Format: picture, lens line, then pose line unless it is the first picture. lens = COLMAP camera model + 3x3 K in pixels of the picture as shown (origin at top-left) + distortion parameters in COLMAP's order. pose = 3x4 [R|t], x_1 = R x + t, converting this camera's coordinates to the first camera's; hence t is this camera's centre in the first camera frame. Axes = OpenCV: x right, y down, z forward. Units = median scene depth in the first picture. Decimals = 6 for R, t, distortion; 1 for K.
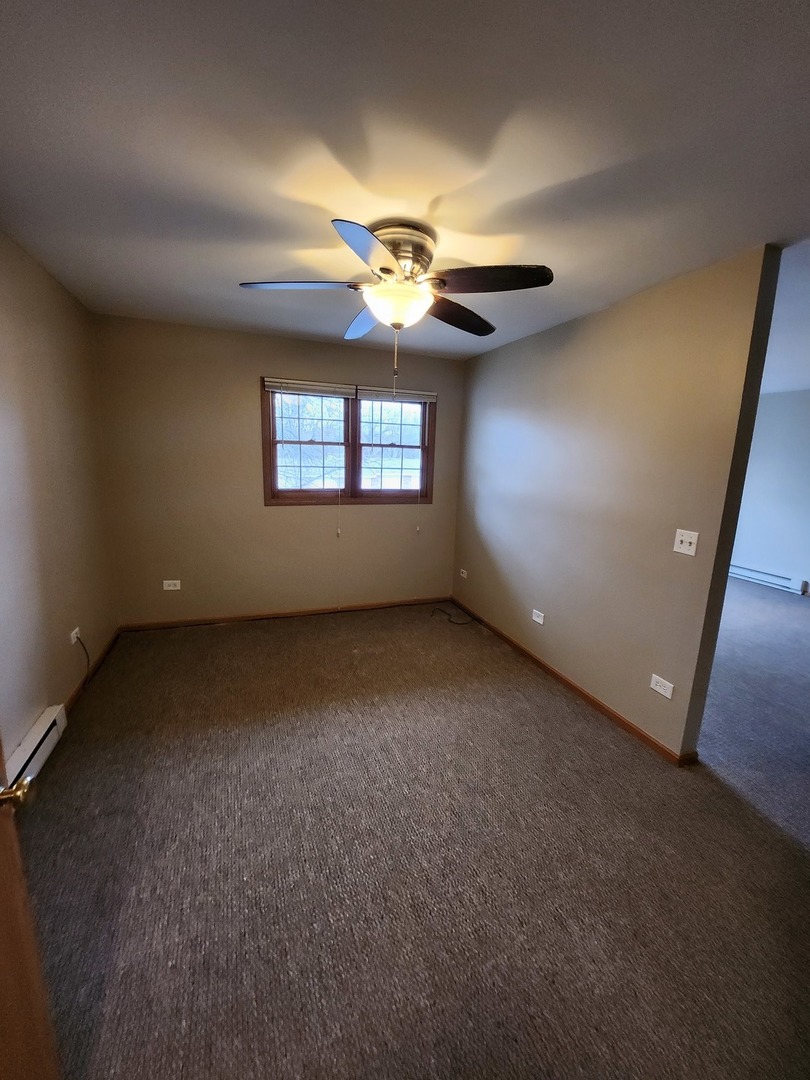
lens RADIAL K [[433.1, 0, 405.4], [0, 433.1, 538.4], [0, 0, 1]] dist [-0.021041, 0.000082]
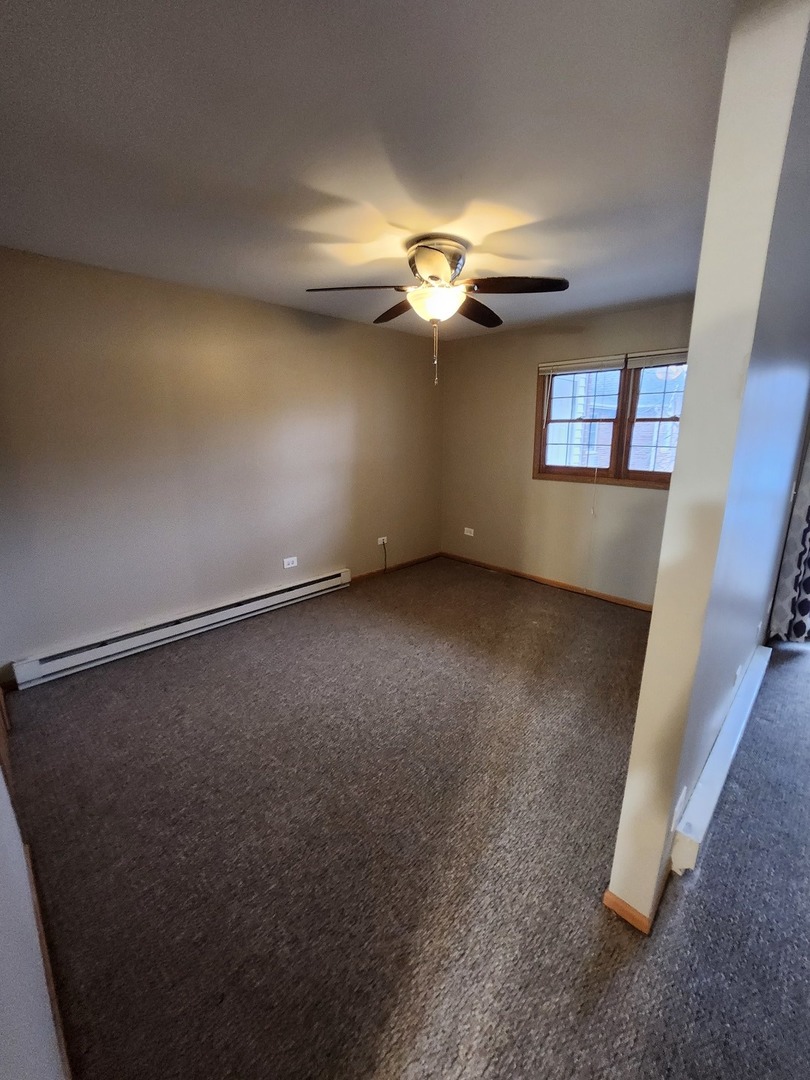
lens RADIAL K [[433.1, 0, 415.0], [0, 433.1, 533.2], [0, 0, 1]] dist [-0.021041, 0.000082]
pose [[0.415536, 0.178541, -0.891881, 0.603231], [-0.157900, 0.979817, 0.122578, -0.027504], [0.895766, 0.089893, 0.435341, 0.254386]]
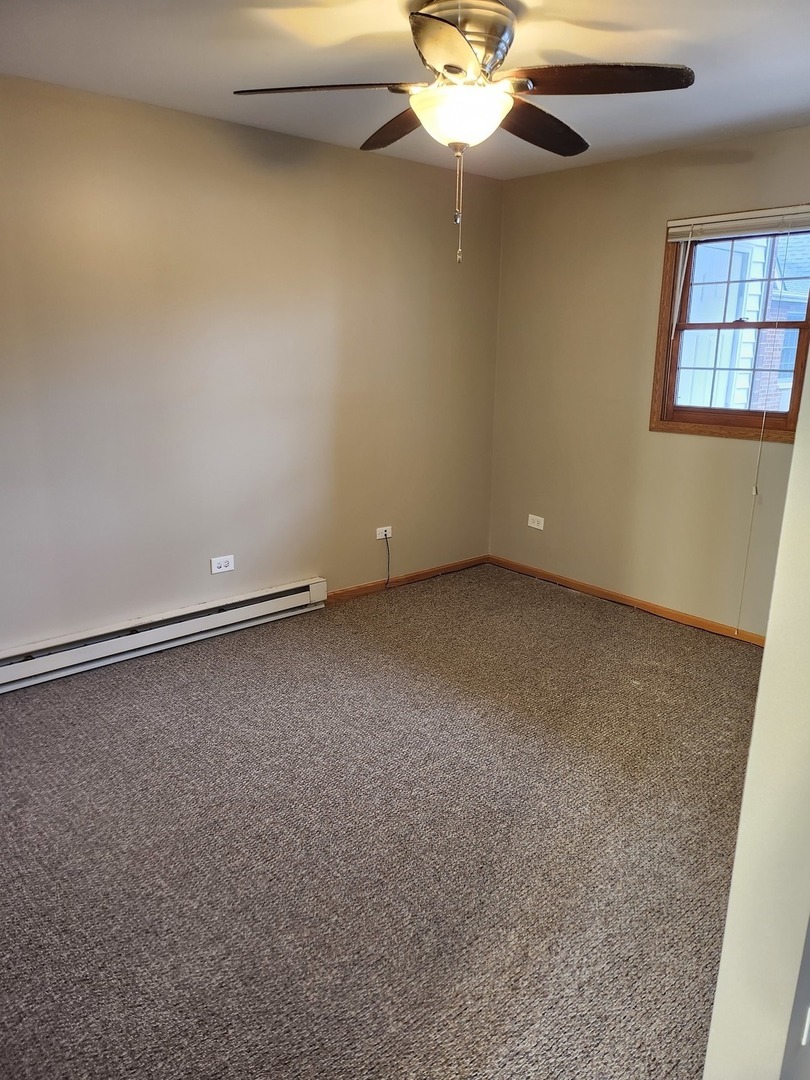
lens RADIAL K [[759.3, 0, 413.3], [0, 759.3, 544.5], [0, 0, 1]] dist [0.056393, -0.053283]
pose [[0.344362, 0.214085, -0.914102, 0.642300], [-0.177660, 0.970921, 0.160464, -0.032425], [0.921874, 0.107142, 0.372382, 0.288539]]
